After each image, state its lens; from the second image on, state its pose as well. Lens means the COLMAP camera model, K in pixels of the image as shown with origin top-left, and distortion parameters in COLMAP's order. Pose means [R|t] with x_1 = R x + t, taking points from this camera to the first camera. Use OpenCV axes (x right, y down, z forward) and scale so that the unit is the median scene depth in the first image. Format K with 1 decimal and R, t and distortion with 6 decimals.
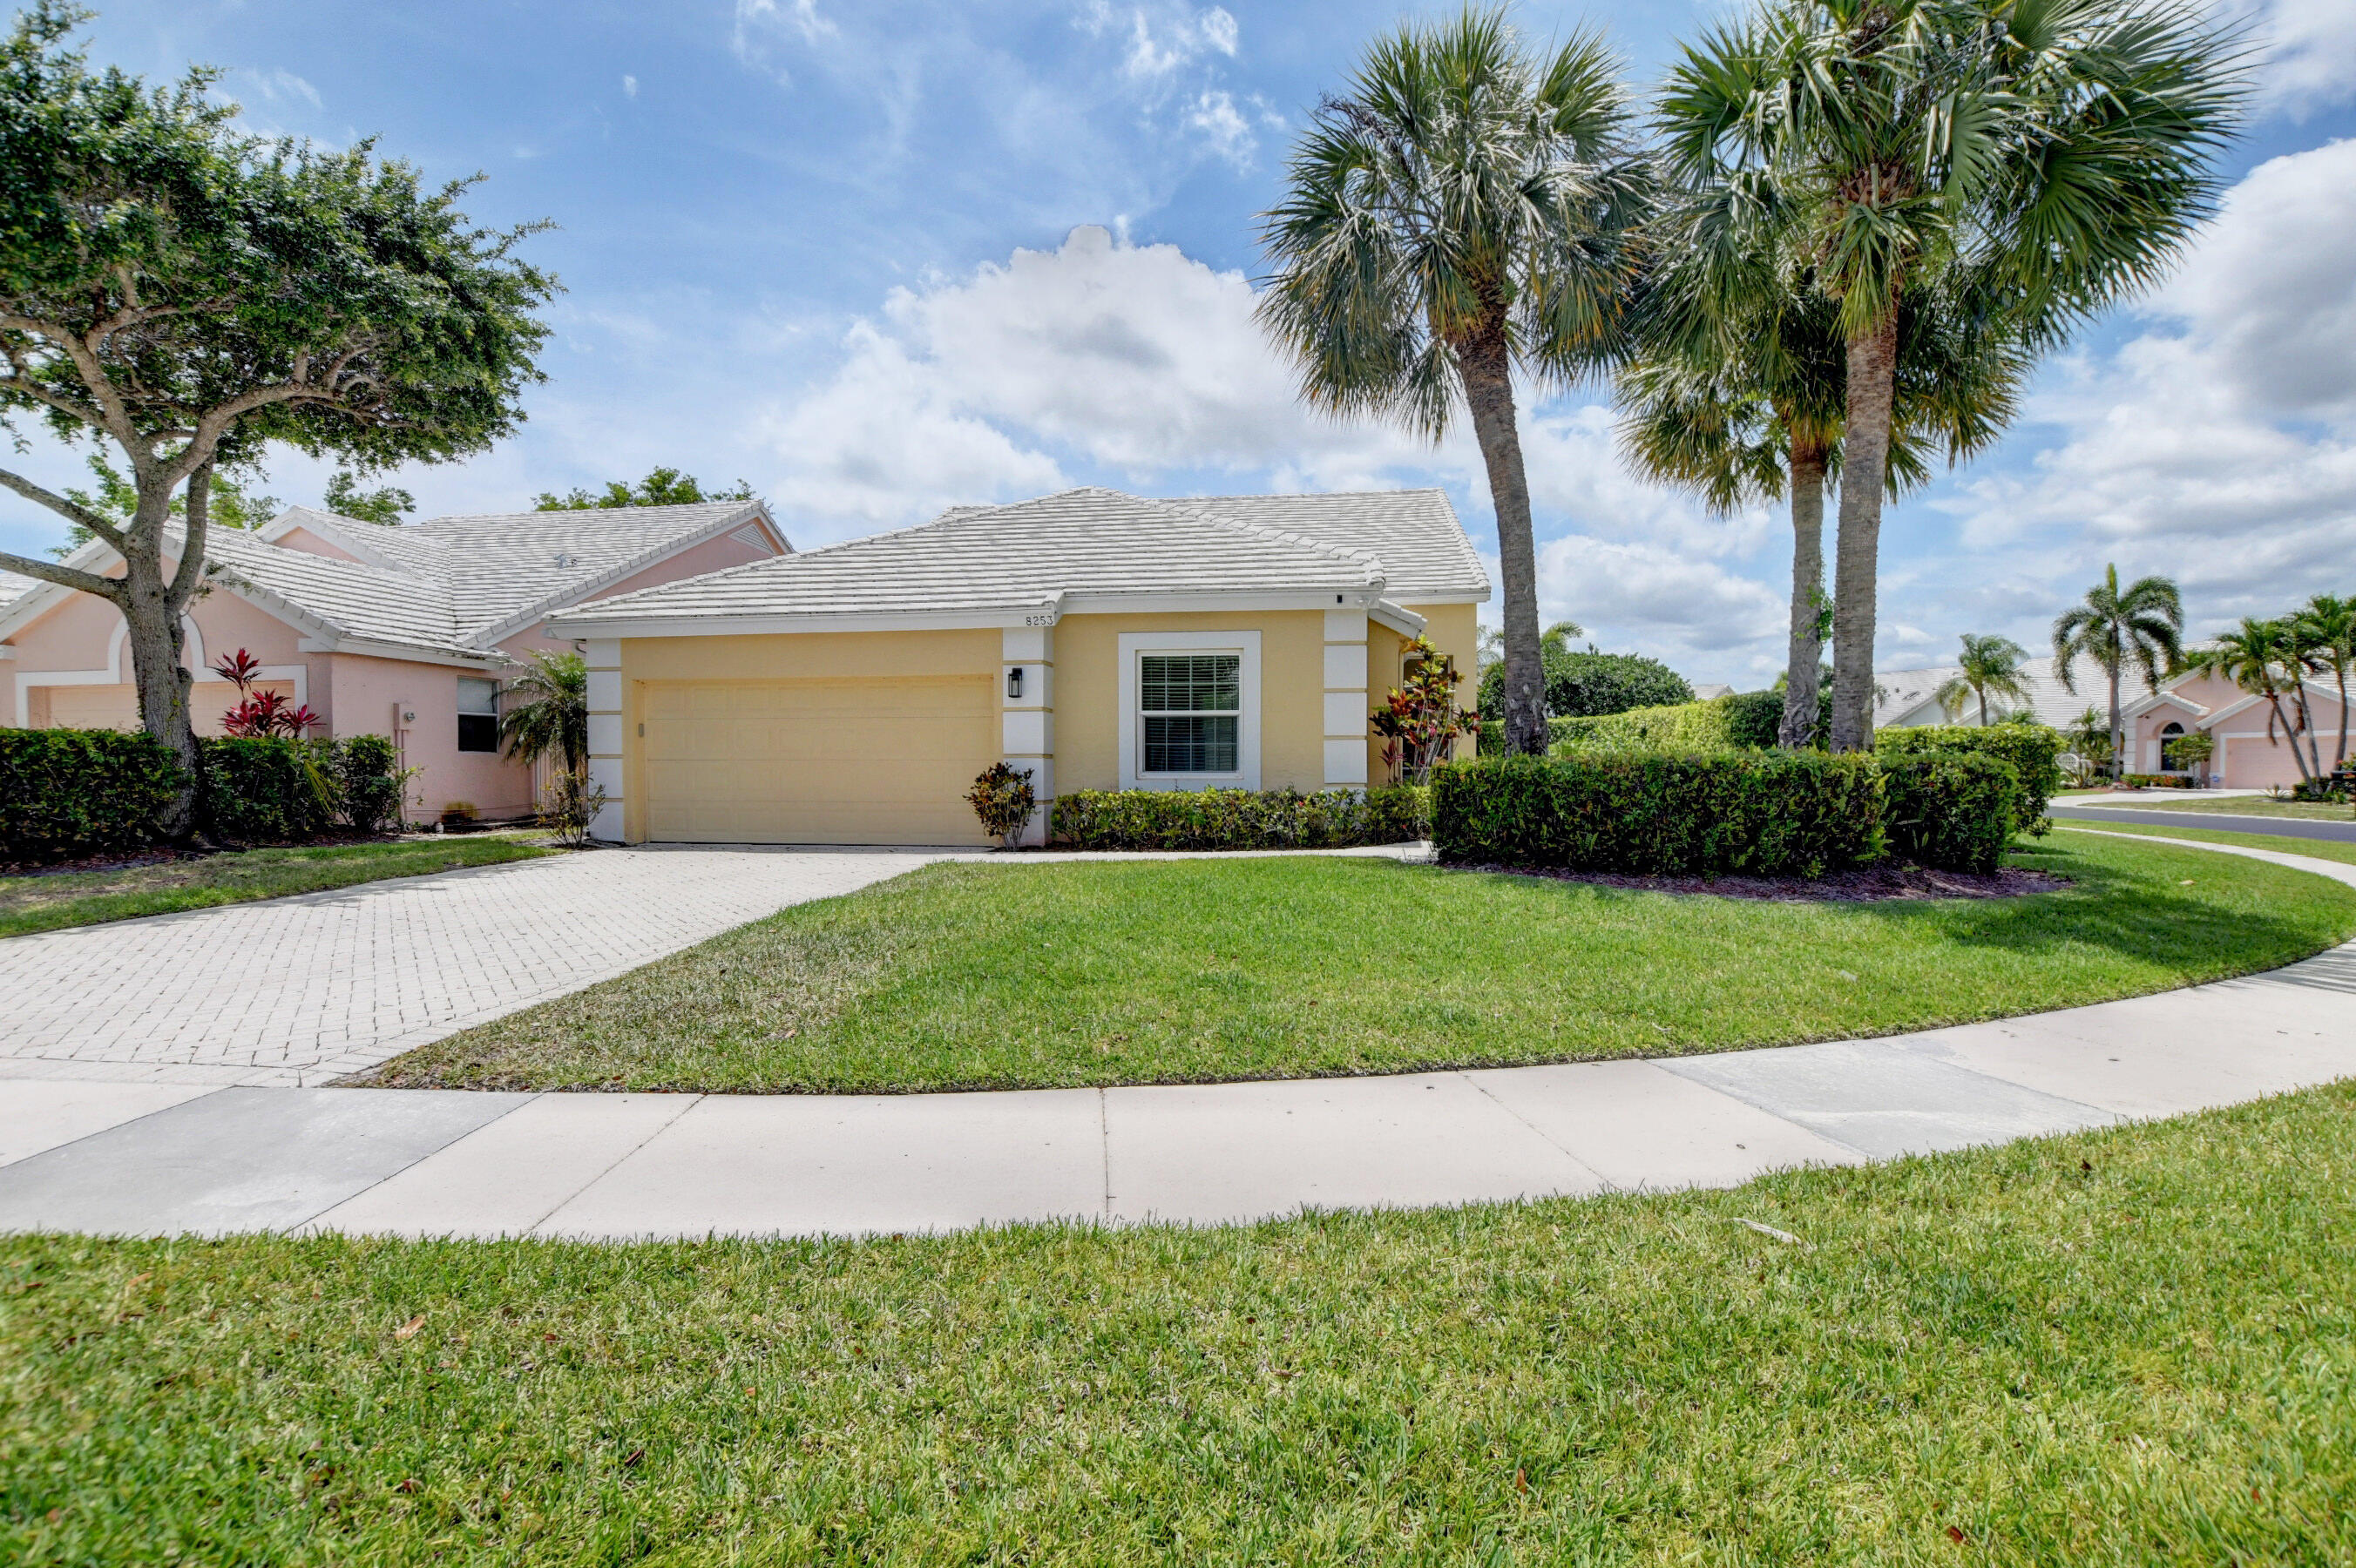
lens RADIAL K [[1036.8, 0, 1192.0], [0, 1036.8, 770.2], [0, 0, 1]] dist [-0.033153, 0.005100]
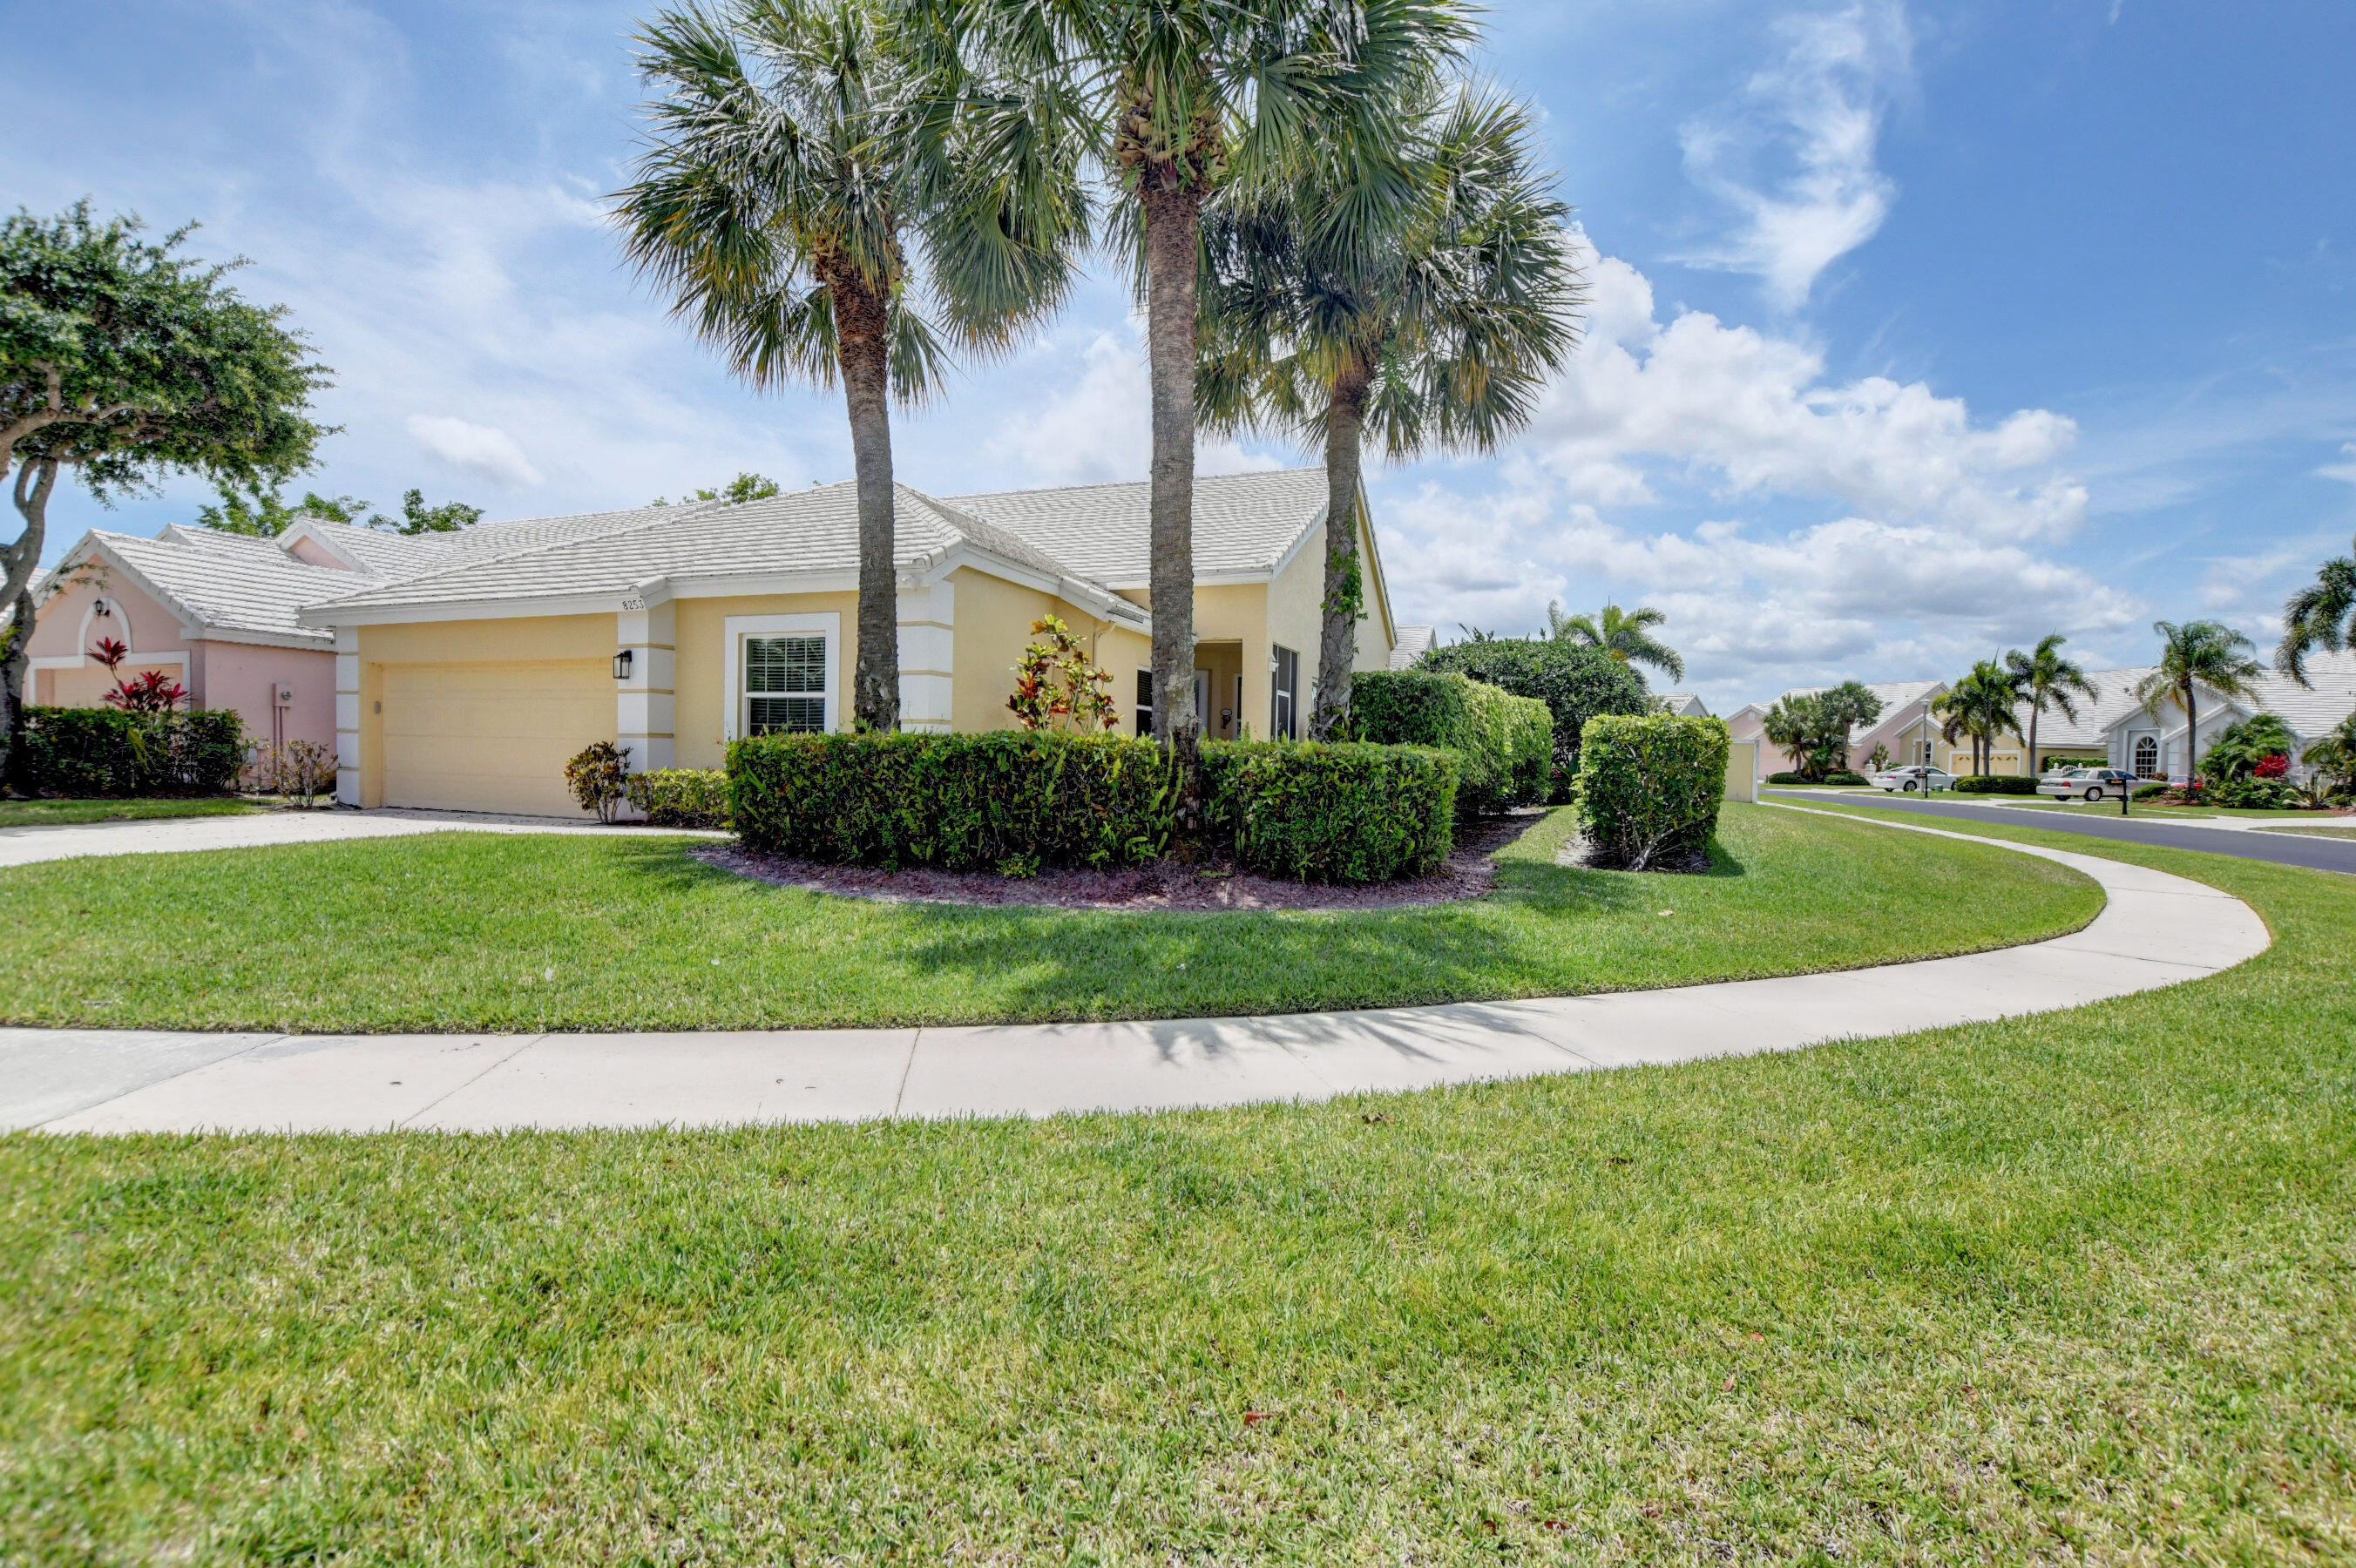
lens RADIAL K [[1036.8, 0, 1198.8], [0, 1036.8, 768.2], [0, 0, 1]] dist [-0.033153, 0.005100]
pose [[0.978436, 0.022392, -0.205331, 0.596465], [-0.022078, 0.999749, 0.003818, 0.003781], [0.205365, 0.000798, 0.978685, 0.104216]]
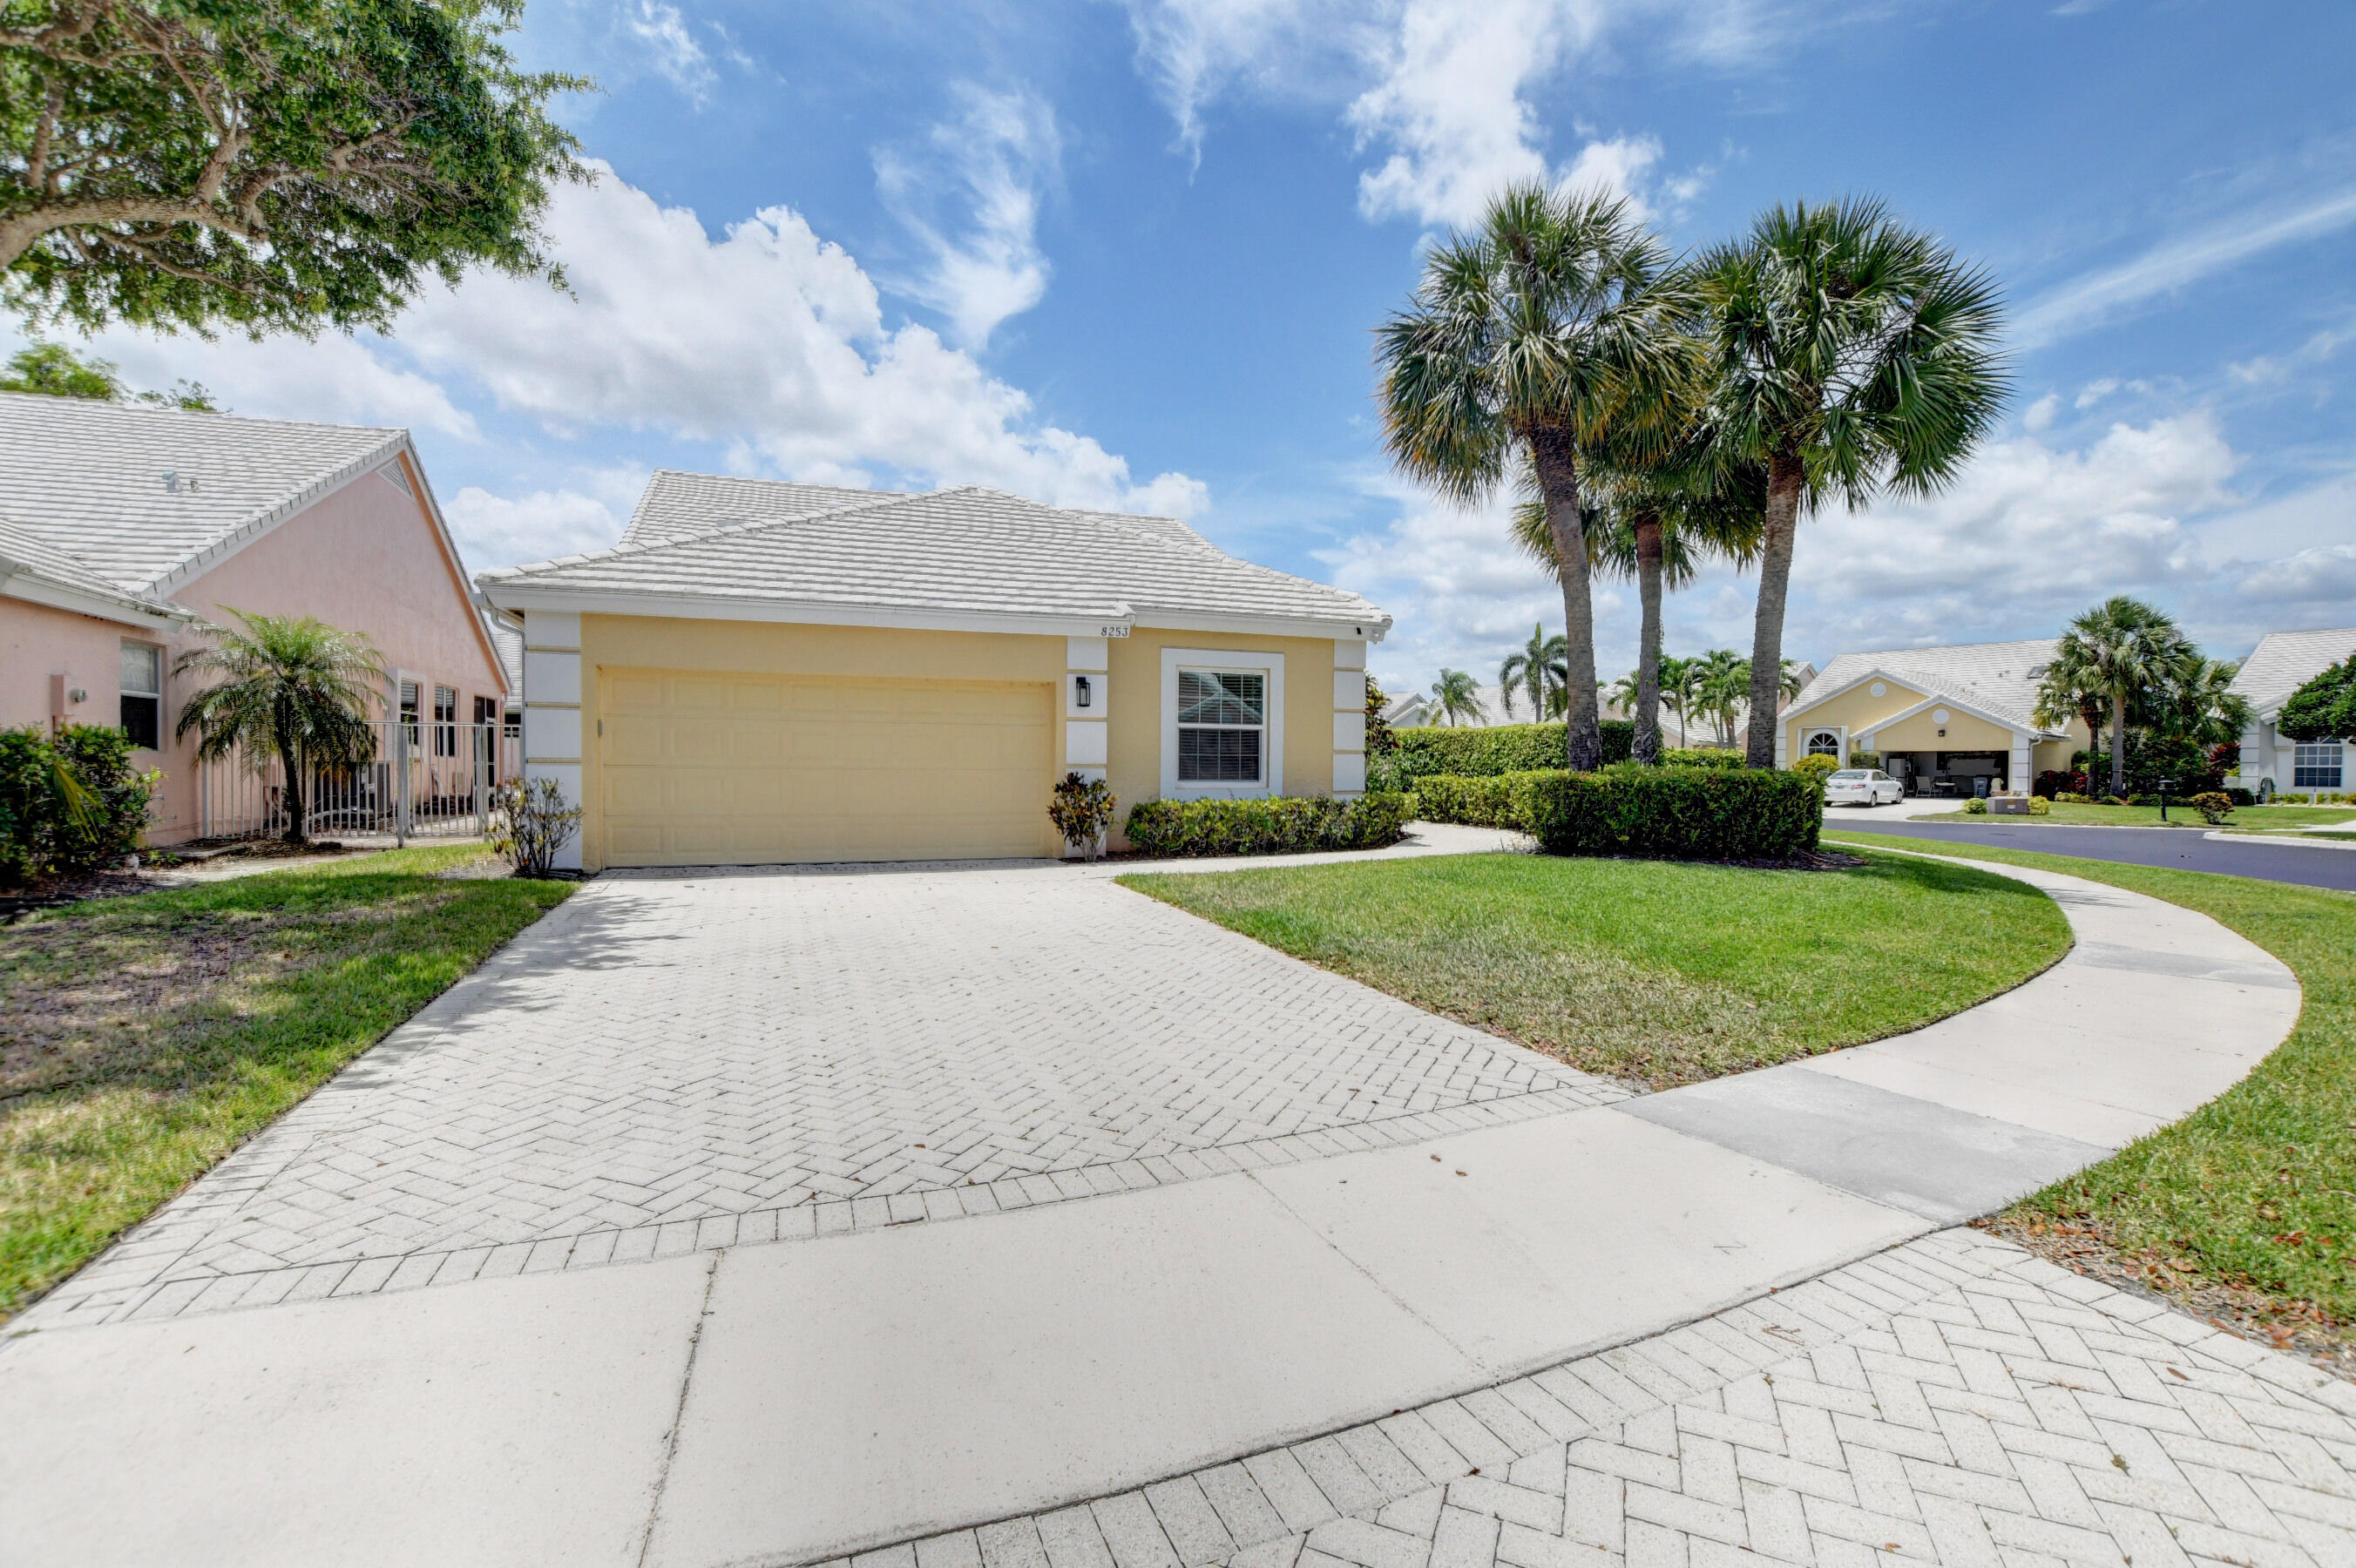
lens RADIAL K [[1036.8, 0, 1194.1], [0, 1036.8, 789.3], [0, 0, 1]] dist [-0.033153, 0.005100]
pose [[0.872719, -0.003610, 0.488210, -0.549617], [-0.005194, 0.999847, 0.016678, -0.007532], [-0.488196, -0.017091, 0.872567, 0.075064]]
